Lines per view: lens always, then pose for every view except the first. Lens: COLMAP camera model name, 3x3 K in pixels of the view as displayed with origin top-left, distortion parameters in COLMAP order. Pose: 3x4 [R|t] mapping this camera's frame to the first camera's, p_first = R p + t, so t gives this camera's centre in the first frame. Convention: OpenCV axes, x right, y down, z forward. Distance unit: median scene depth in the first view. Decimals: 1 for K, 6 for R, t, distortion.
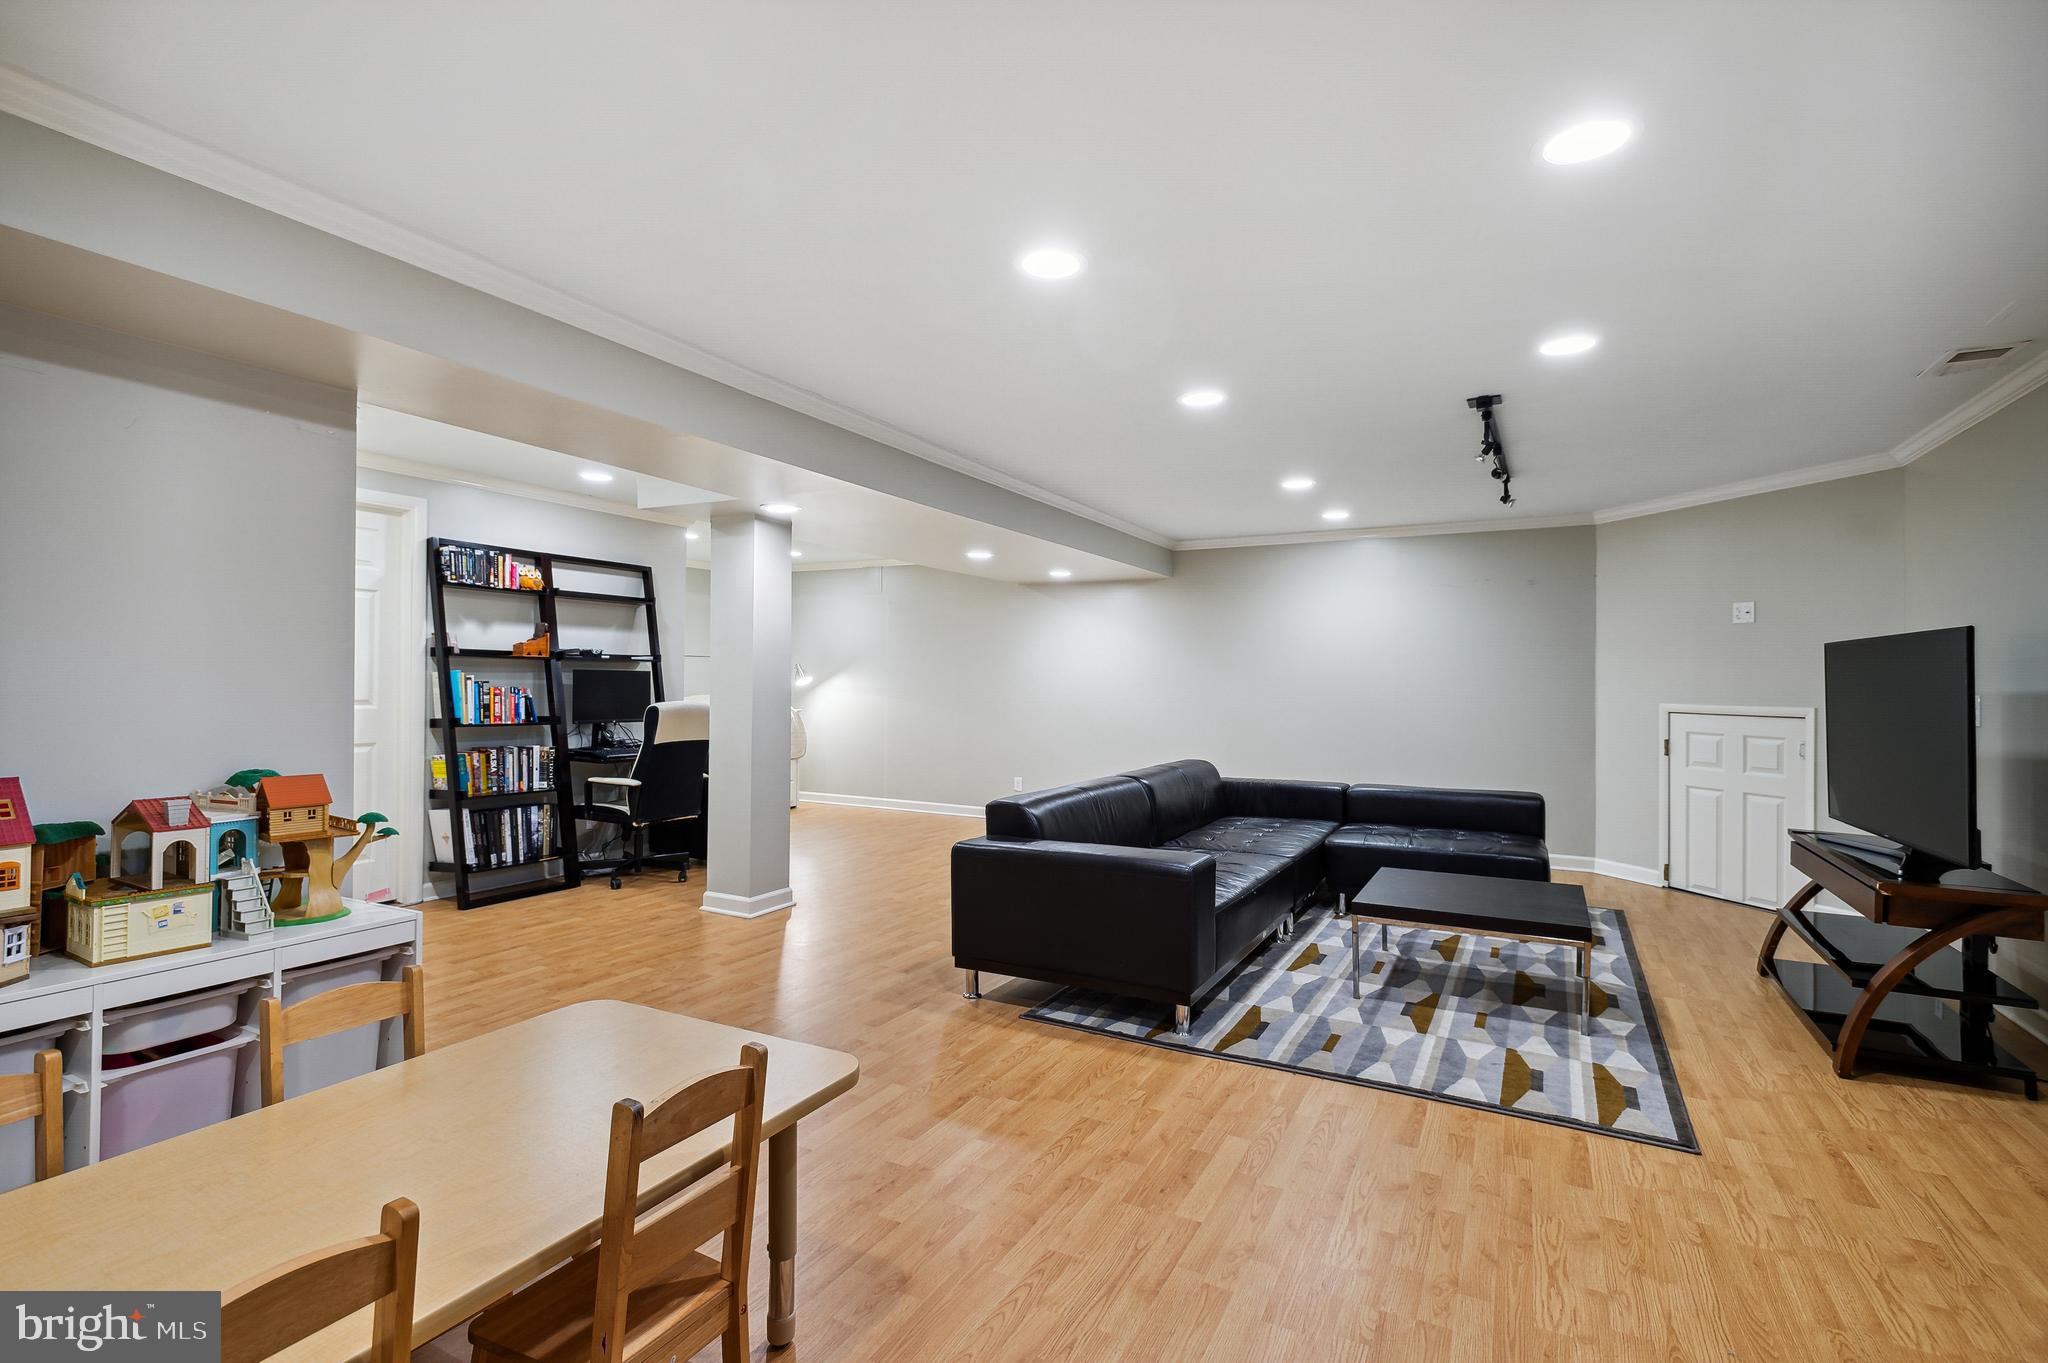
lens RADIAL K [[967.3, 0, 1024.7], [0, 967.3, 679.9], [0, 0, 1]] dist [0.001683, 0.000108]
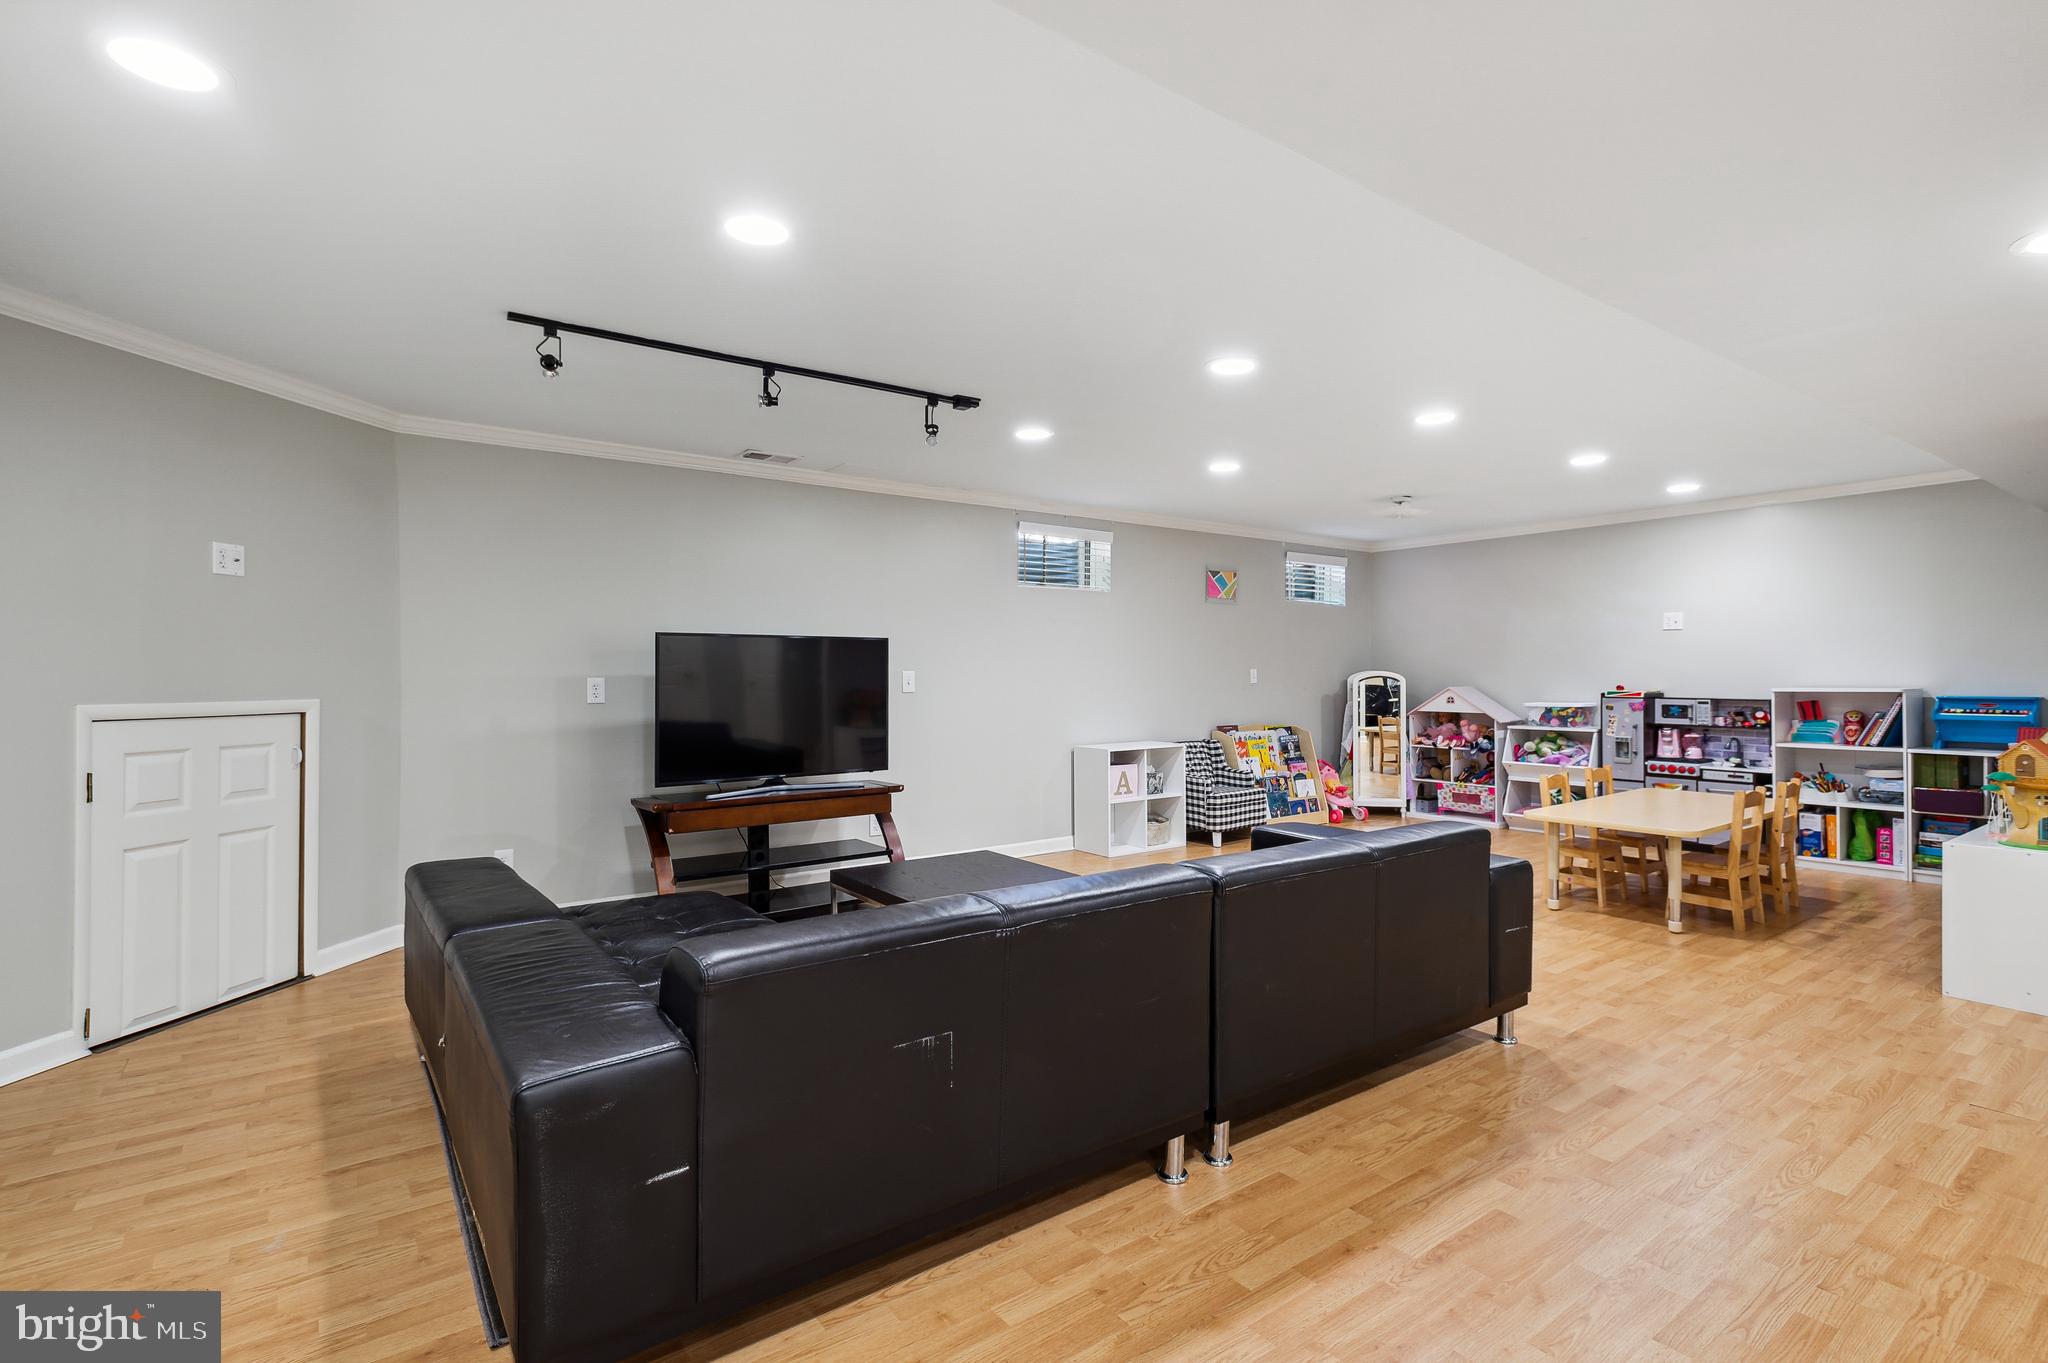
lens RADIAL K [[967.3, 0, 1032.0], [0, 967.3, 677.4], [0, 0, 1]] dist [0.001683, 0.000108]
pose [[-0.903201, -0.002784, 0.429208, -0.040596], [-0.002259, 0.999996, 0.001732, 0.010171], [-0.429211, 0.000595, -0.903204, 1.827623]]
